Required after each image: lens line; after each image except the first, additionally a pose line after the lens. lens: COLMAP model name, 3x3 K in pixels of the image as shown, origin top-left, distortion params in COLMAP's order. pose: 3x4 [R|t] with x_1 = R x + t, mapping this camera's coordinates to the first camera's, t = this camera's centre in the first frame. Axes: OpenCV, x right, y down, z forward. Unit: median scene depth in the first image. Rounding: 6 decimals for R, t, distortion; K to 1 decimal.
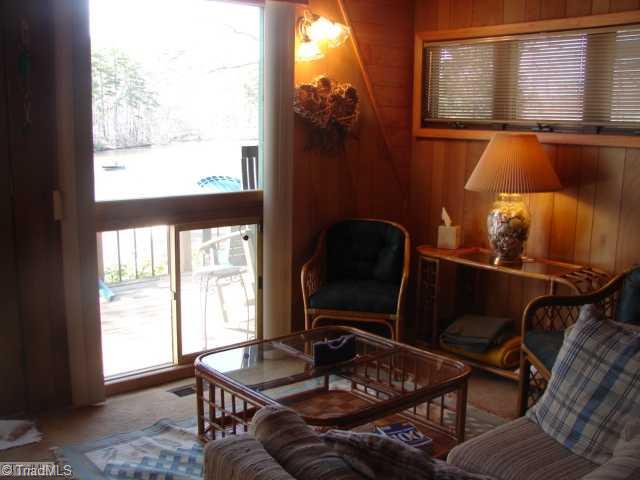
lens RADIAL K [[698.8, 0, 320.0], [0, 698.8, 240.0], [0, 0, 1]] dist [-0.181345, 0.243755]
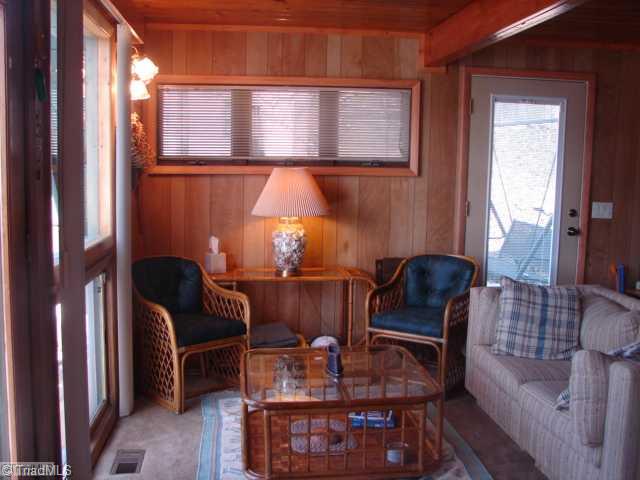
lens RADIAL K [[698.8, 0, 320.0], [0, 698.8, 240.0], [0, 0, 1]] dist [-0.181345, 0.243755]
pose [[0.550647, -0.103302, 0.828322, -0.717906], [0.136744, 0.990071, 0.032570, -0.060053], [-0.823462, 0.095334, 0.559305, 0.268032]]
